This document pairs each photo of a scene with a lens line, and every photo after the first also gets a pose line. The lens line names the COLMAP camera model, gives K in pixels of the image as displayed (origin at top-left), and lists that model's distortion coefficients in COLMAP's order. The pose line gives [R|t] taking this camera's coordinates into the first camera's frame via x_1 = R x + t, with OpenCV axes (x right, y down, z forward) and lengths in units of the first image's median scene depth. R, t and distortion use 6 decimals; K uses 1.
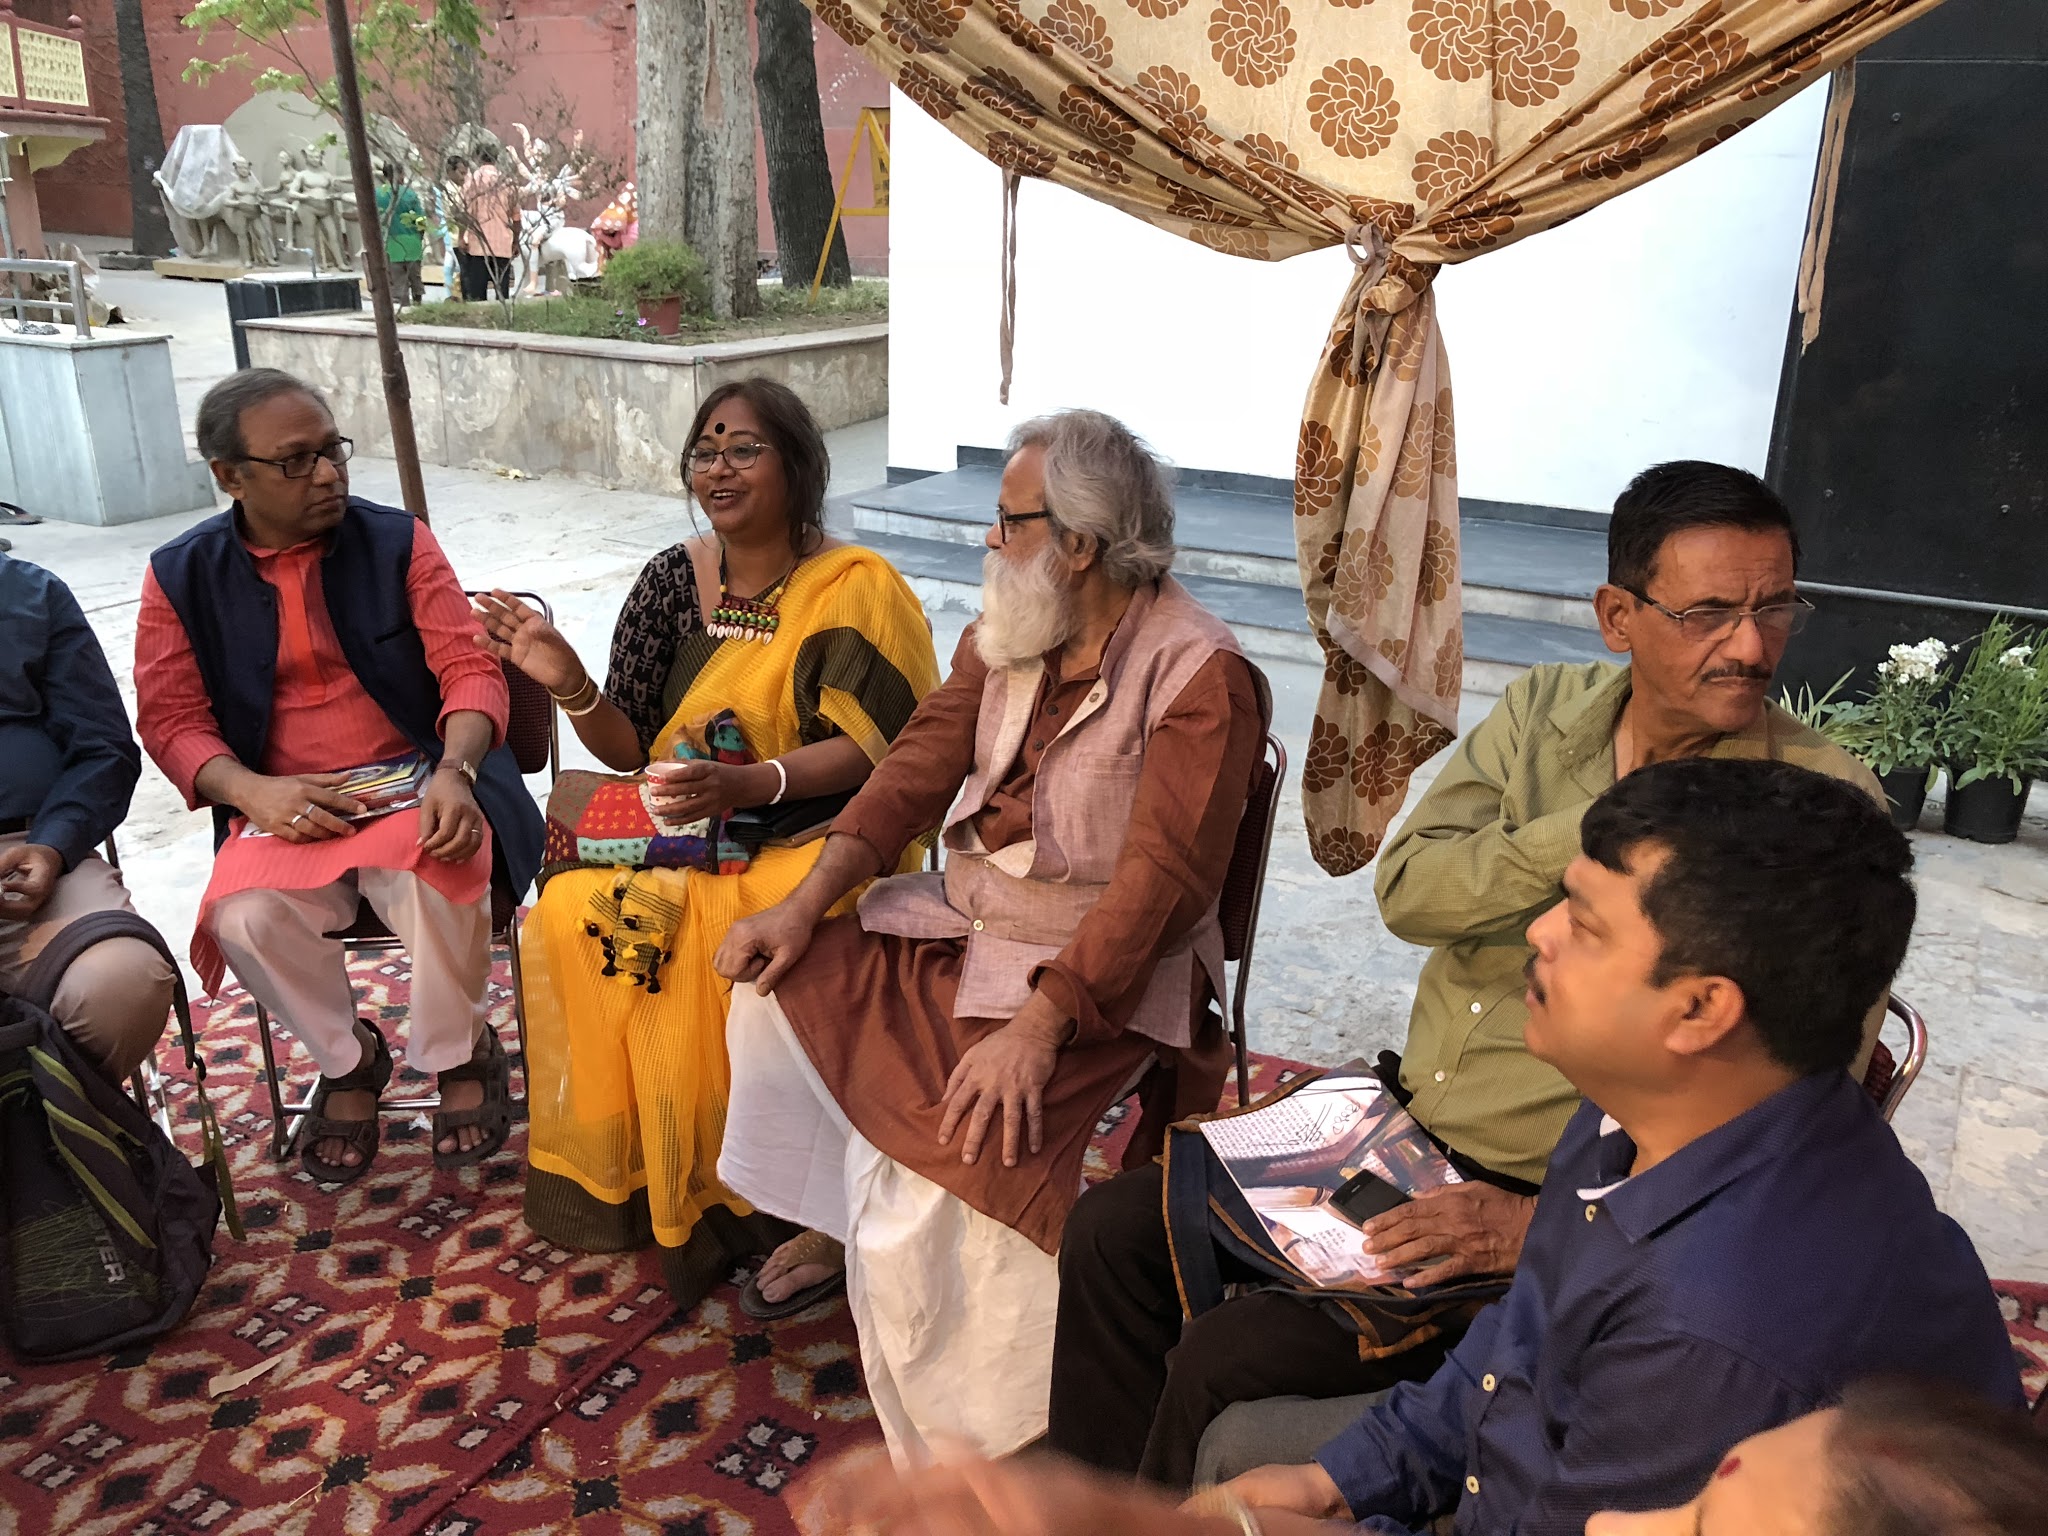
lens RADIAL K [[1705.1, 0, 1026.8], [0, 1705.1, 758.4], [0, 0, 1]] dist [0.003801, 0.000905]
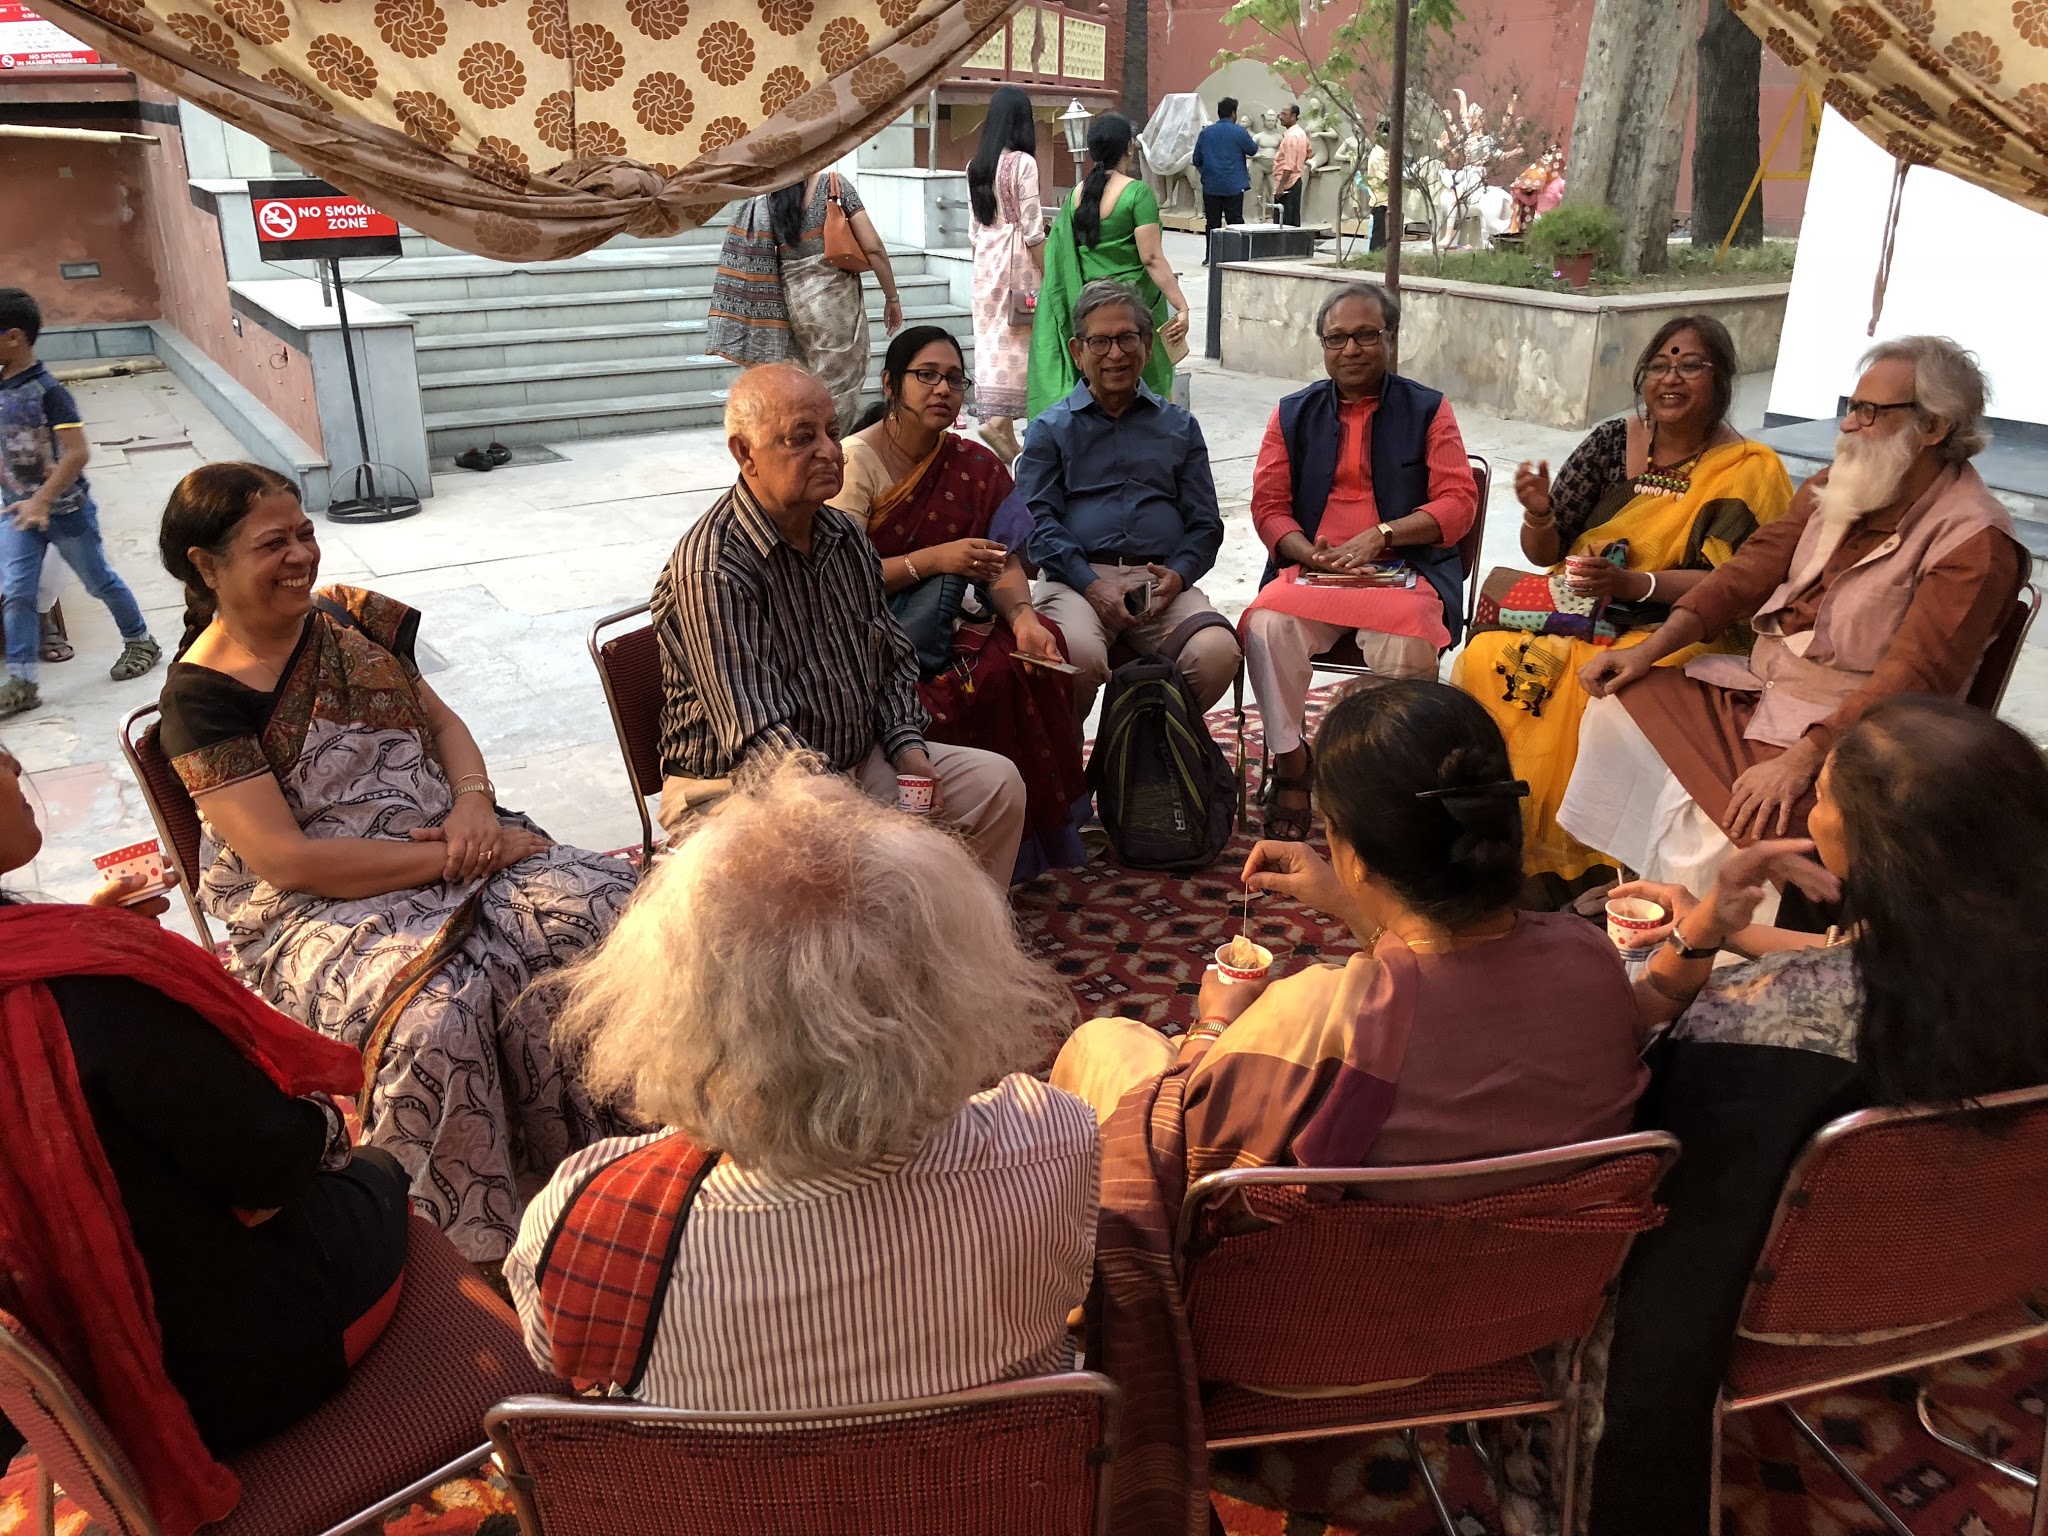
lens RADIAL K [[1705.1, 0, 1035.2], [0, 1705.1, 773.6], [0, 0, 1]] dist [0.003801, 0.000905]
pose [[0.884567, 0.159784, -0.438190, 0.051318], [-0.145440, 0.987139, 0.066359, 0.134096], [0.443158, 0.005032, 0.896430, -0.479923]]
